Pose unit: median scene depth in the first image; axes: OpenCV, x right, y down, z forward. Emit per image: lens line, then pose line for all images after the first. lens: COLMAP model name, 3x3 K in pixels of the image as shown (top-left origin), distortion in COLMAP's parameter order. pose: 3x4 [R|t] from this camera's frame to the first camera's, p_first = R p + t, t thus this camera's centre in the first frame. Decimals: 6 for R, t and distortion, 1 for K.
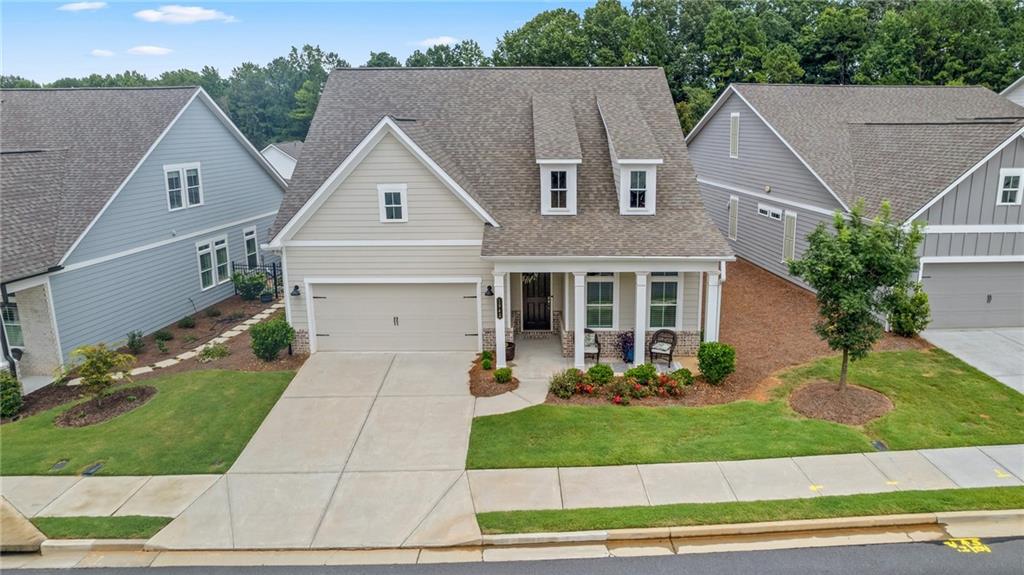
lens RADIAL K [[645.4, 0, 533.0], [0, 645.4, 268.2], [0, 0, 1]] dist [0.001653, 0.000306]
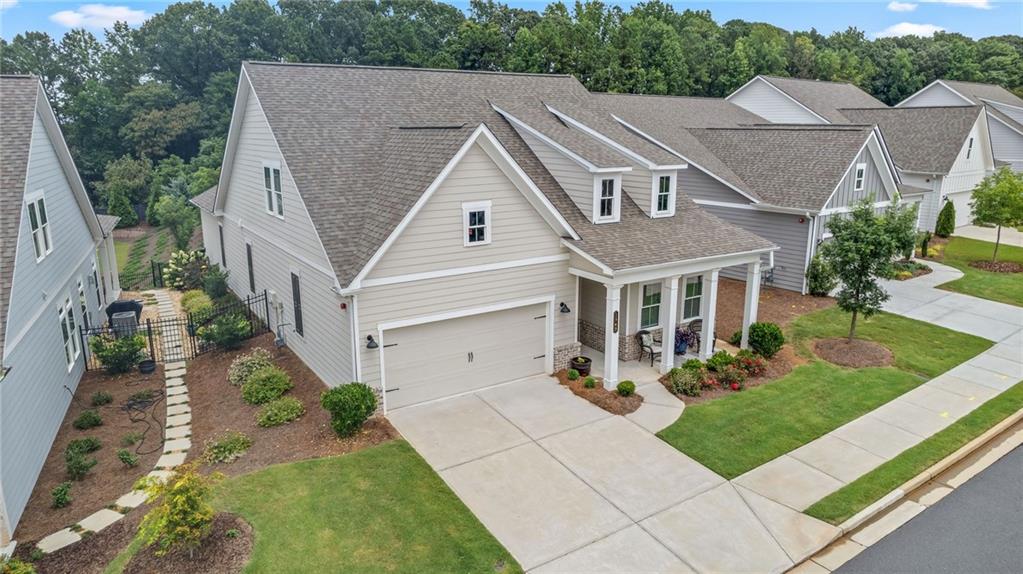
lens RADIAL K [[628.1, 0, 511.5], [0, 628.1, 287.0], [0, 0, 1]] dist [-0.004837, -0.000809]
pose [[0.863903, -0.126529, 0.487506, -0.606553], [0.123105, 0.991619, 0.039216, -0.043017], [-0.488382, 0.026135, 0.872238, 0.234161]]
